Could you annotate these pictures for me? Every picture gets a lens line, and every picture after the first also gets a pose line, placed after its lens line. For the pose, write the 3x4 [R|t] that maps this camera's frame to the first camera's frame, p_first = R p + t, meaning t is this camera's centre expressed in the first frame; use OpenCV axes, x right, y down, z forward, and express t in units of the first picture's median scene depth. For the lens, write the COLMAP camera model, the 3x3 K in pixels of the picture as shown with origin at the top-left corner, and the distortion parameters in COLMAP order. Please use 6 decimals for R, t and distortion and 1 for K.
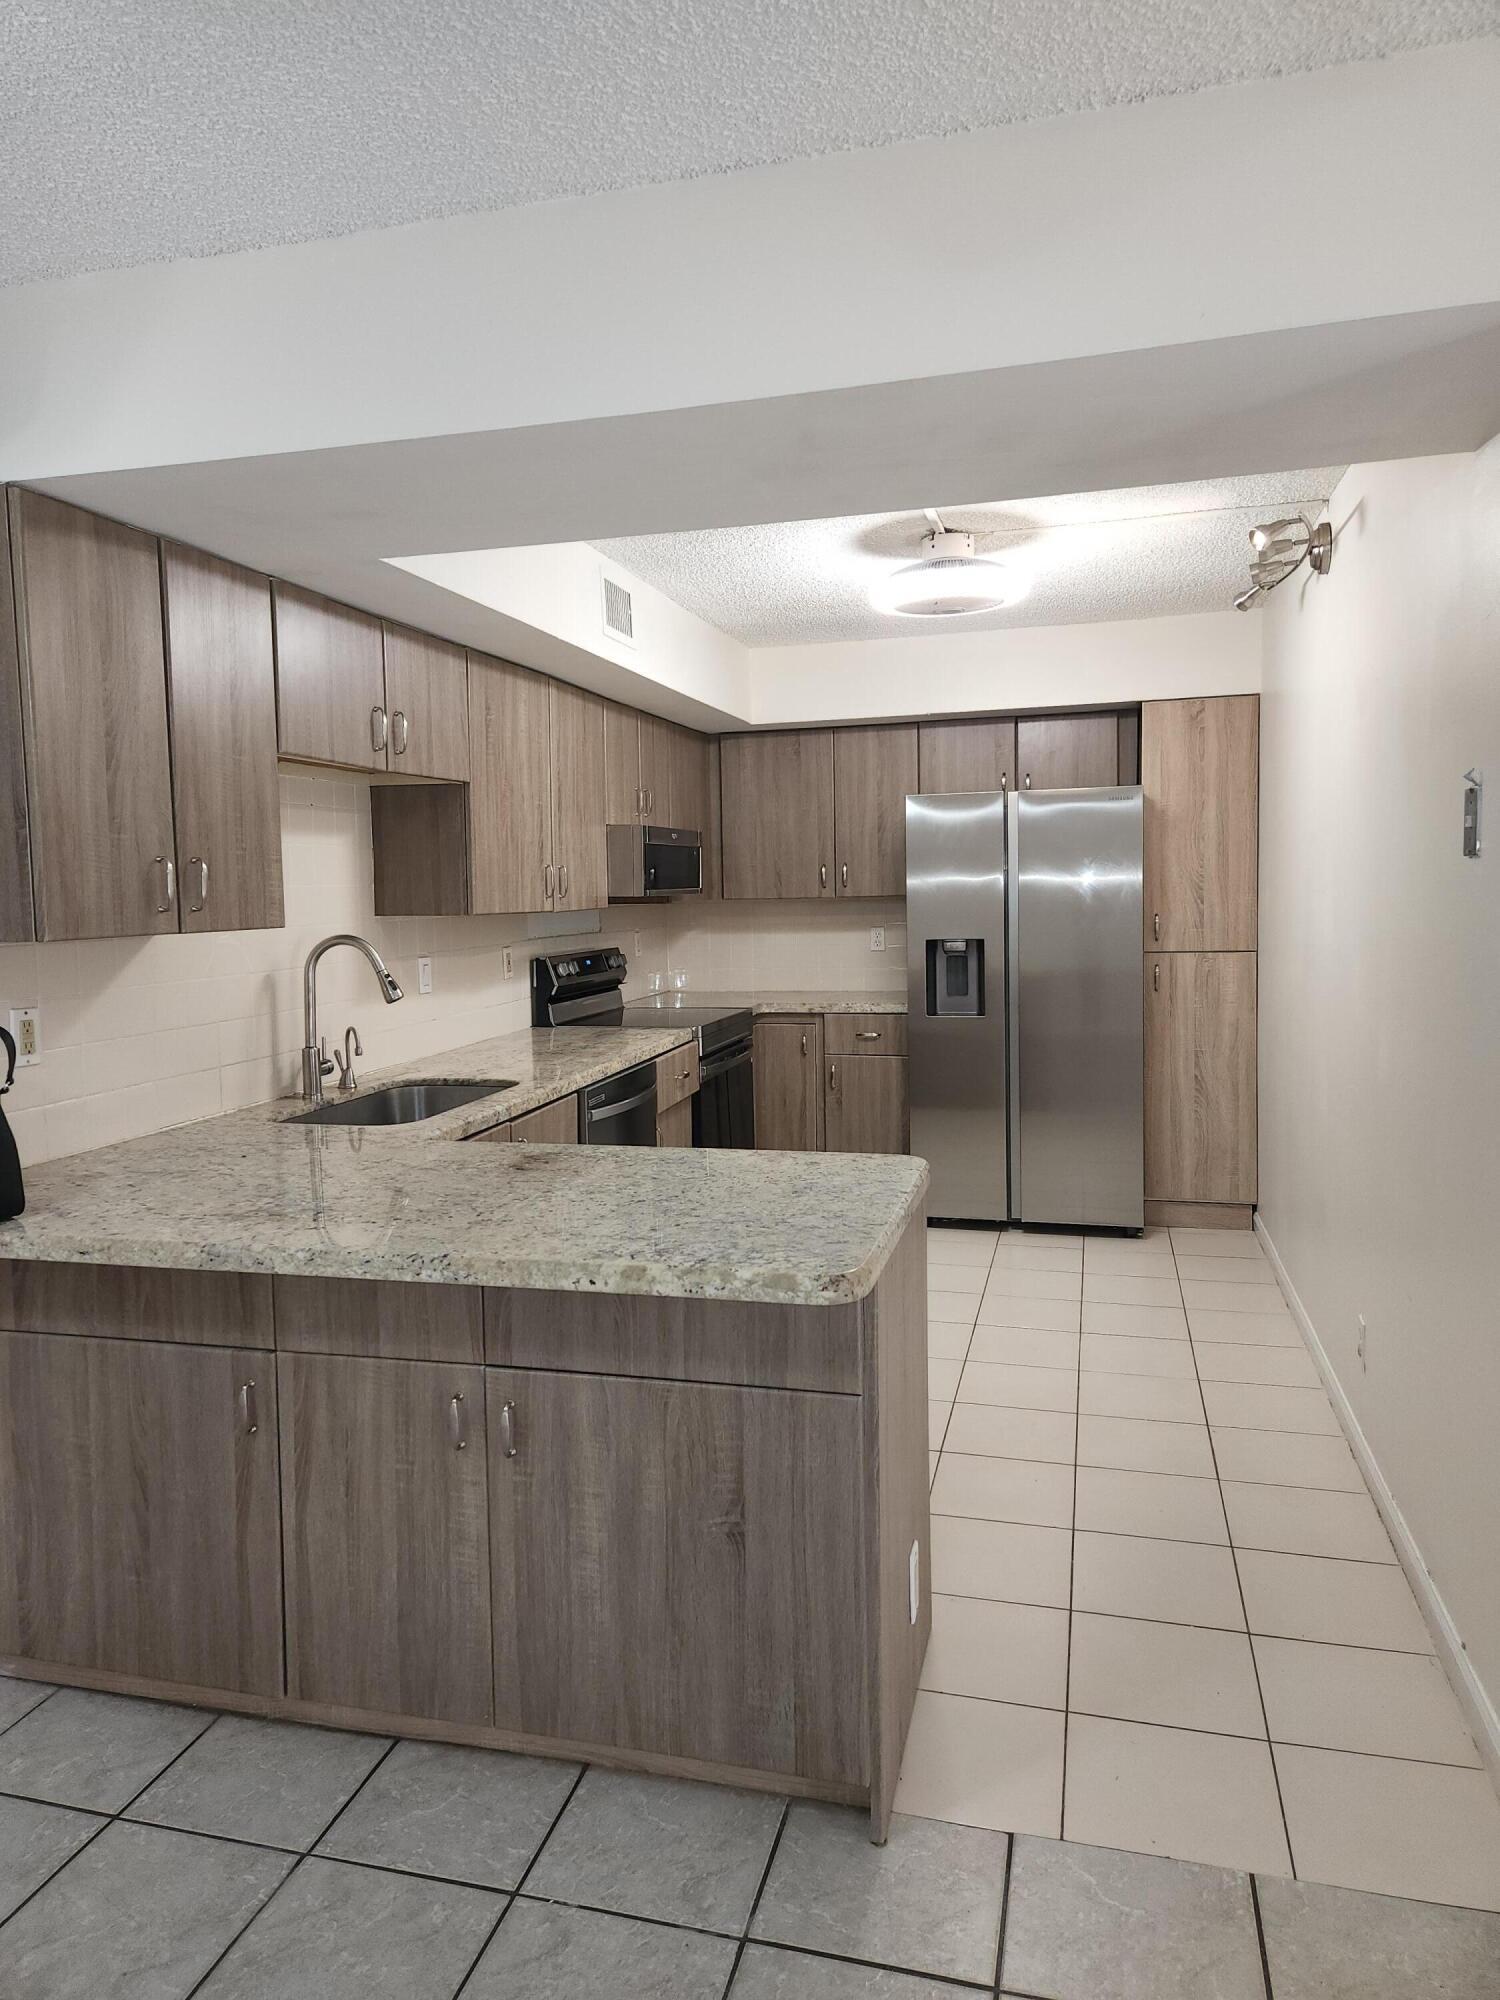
lens RADIAL K [[1338.3, 0, 740.4], [0, 1338.3, 989.0], [0, 0, 1]] dist [0.085024, -0.095879]
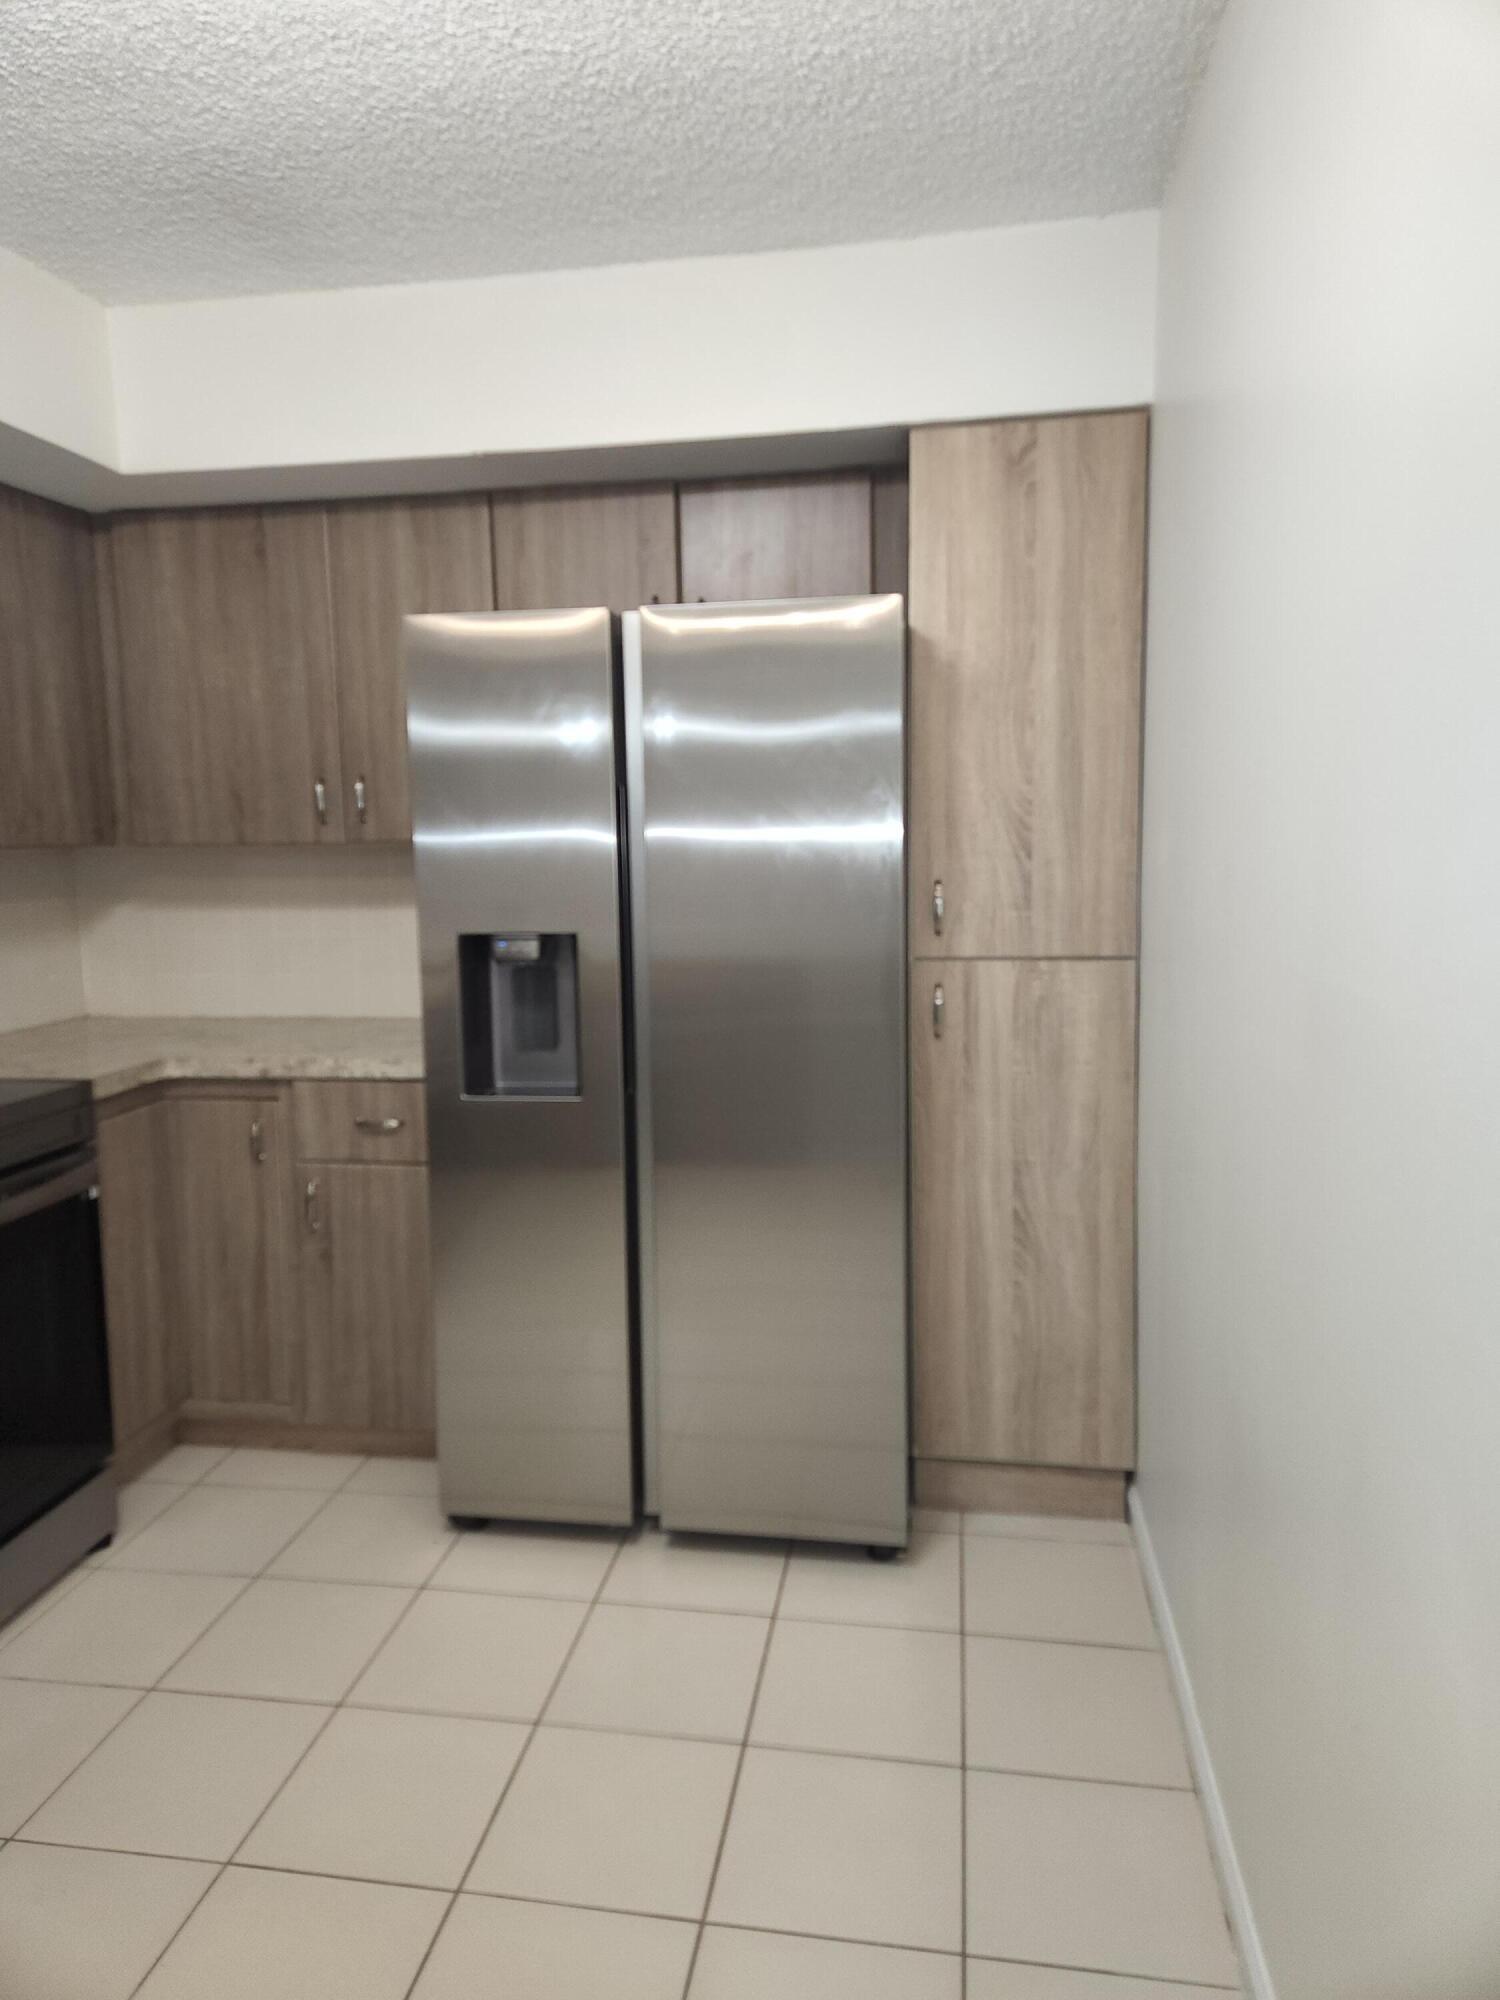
lens RADIAL K [[1338.3, 0, 740.4], [0, 1338.3, 989.0], [0, 0, 1]] dist [0.085024, -0.095879]
pose [[0.994958, -0.006952, 0.100046, 0.188725], [0.003182, 0.999281, 0.037788, -0.035148], [-0.100237, -0.037279, 0.994265, 0.524489]]
